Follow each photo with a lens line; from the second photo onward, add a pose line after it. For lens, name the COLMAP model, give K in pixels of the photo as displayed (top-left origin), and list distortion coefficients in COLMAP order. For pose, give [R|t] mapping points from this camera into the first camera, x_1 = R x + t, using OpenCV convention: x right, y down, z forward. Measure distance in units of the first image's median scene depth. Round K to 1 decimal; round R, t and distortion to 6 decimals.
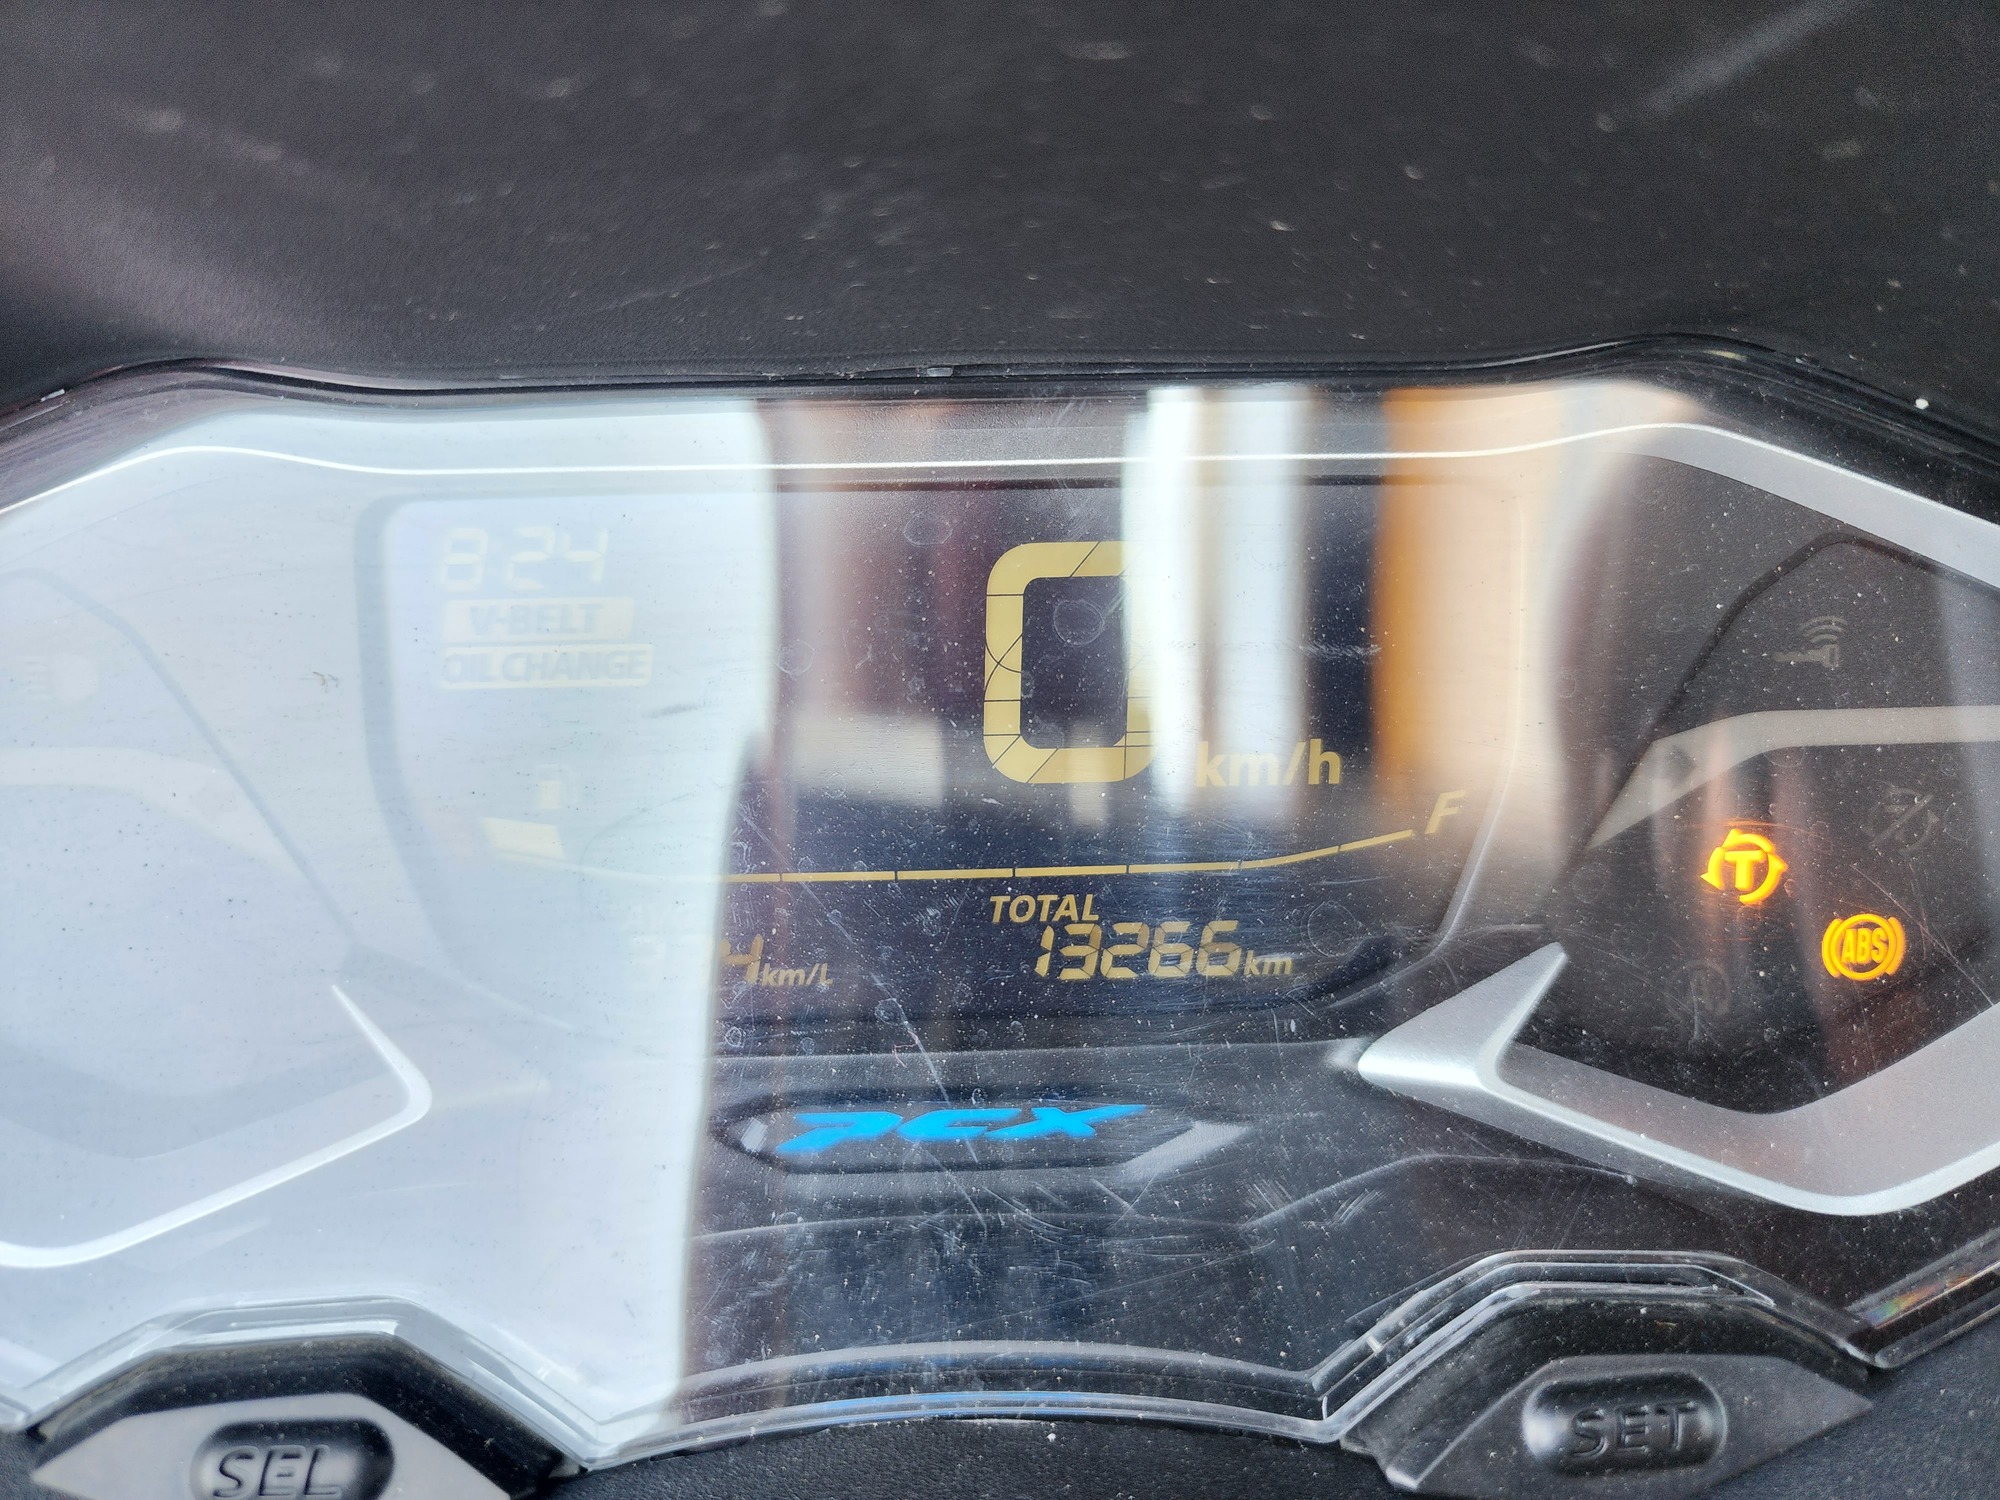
lens RADIAL K [[1368.5, 0, 993.8], [0, 1368.5, 743.3], [0, 0, 1]] dist [0.063416, -0.060669]
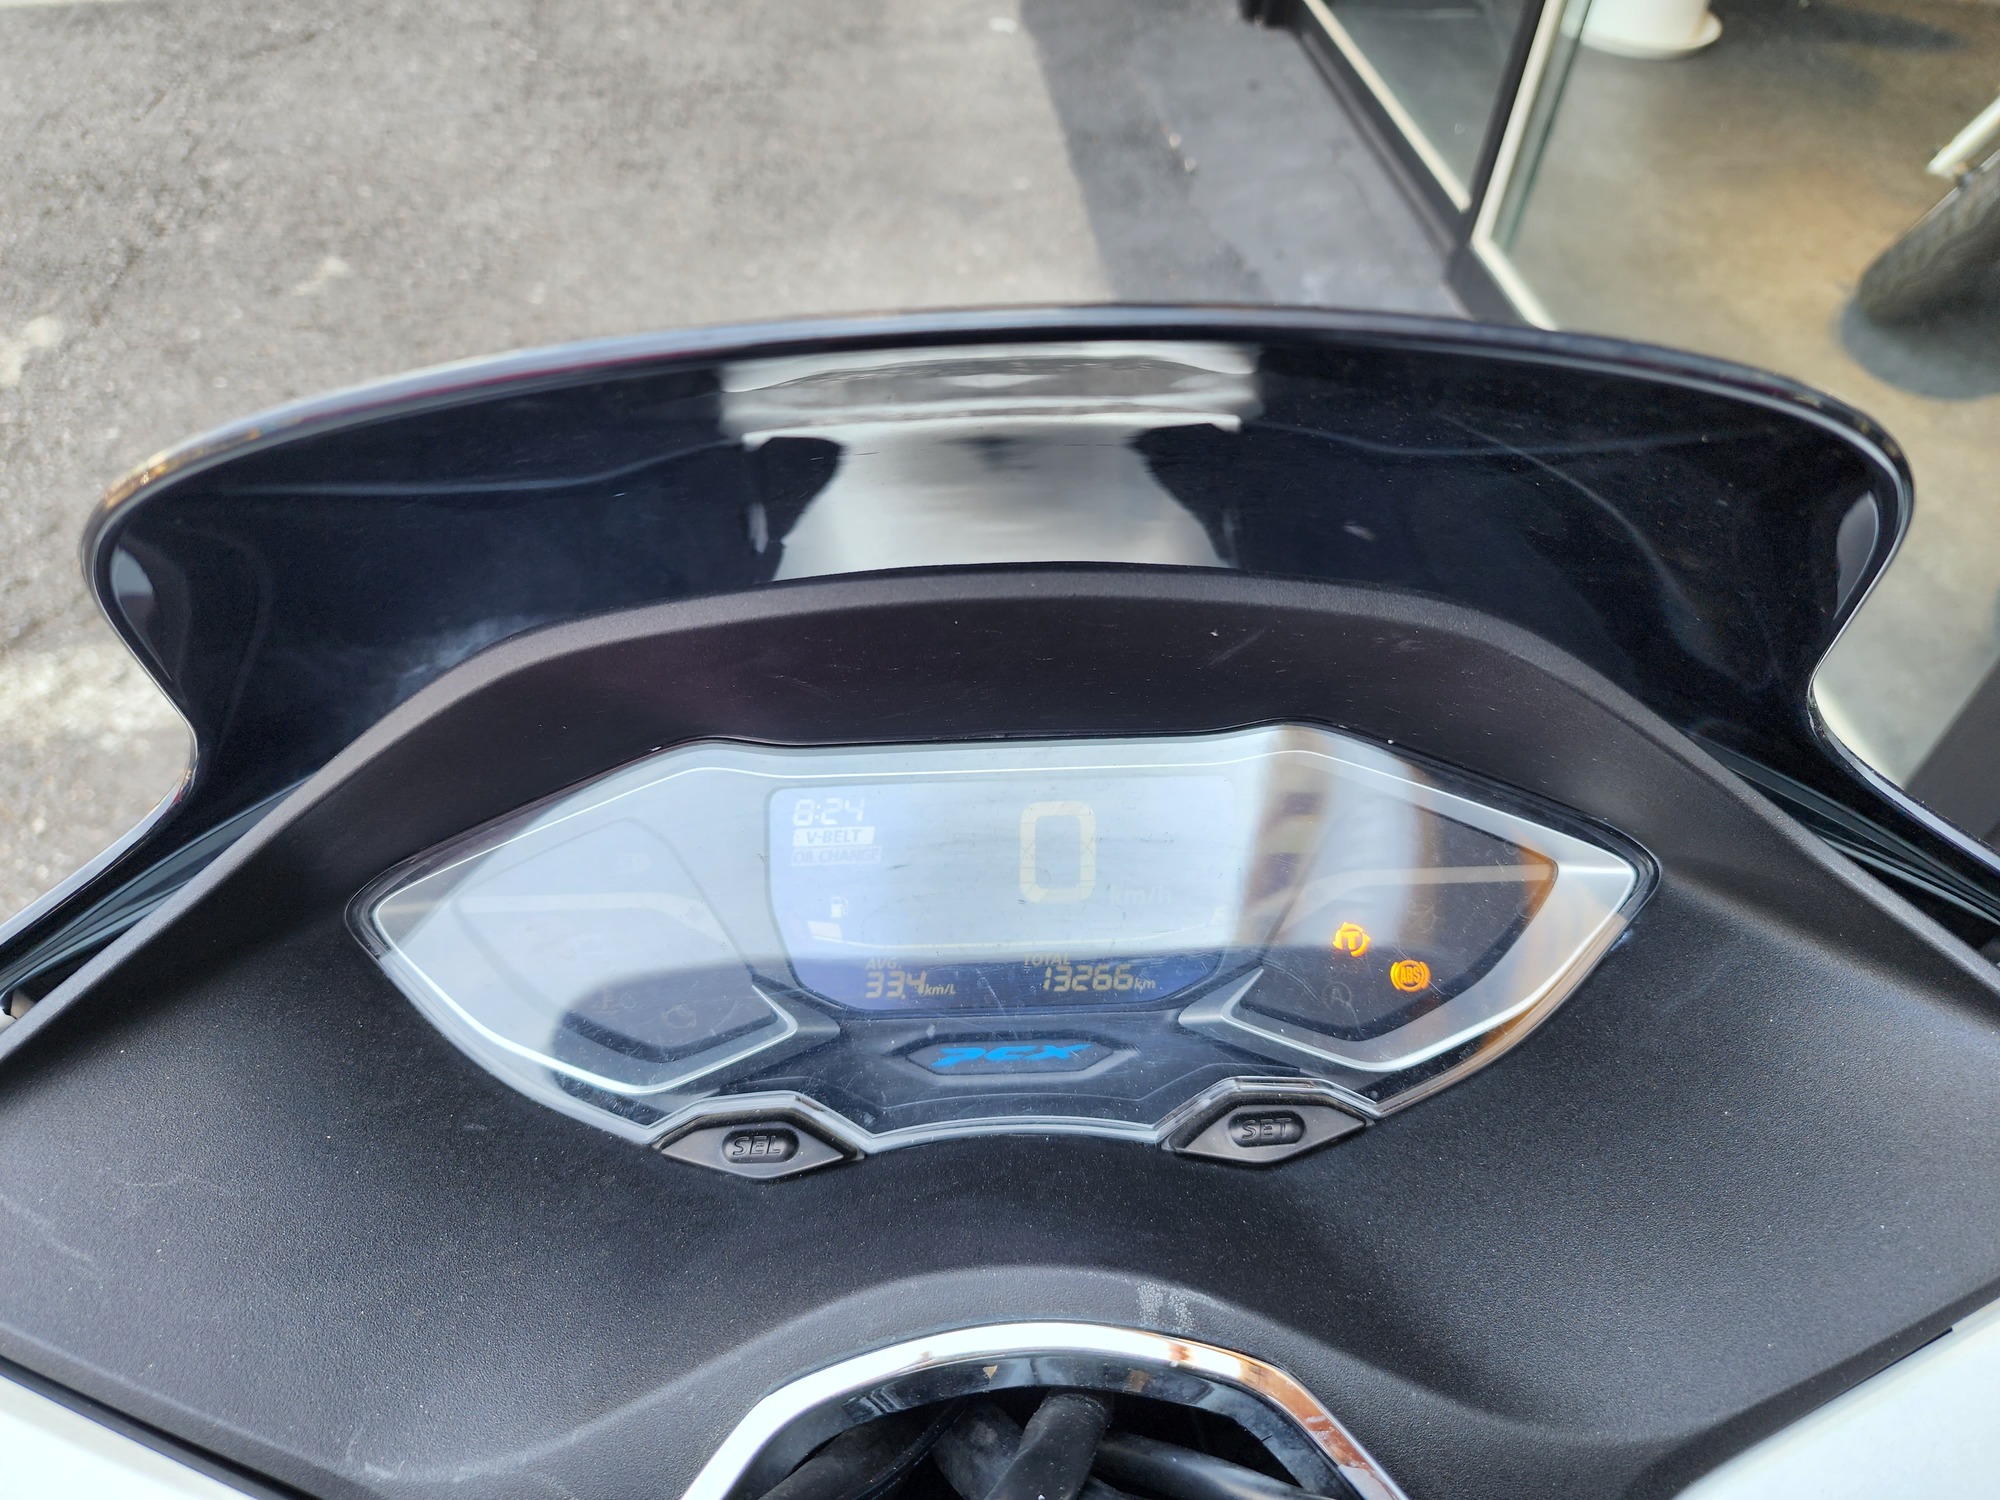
lens RADIAL K [[1368.5, 0, 993.8], [0, 1368.5, 743.3], [0, 0, 1]] dist [0.063416, -0.060669]
pose [[0.998304, -0.015530, -0.056102, 0.084138], [0.005606, 0.984926, -0.172883, 0.162821], [0.057941, 0.172275, 0.983343, -1.346947]]
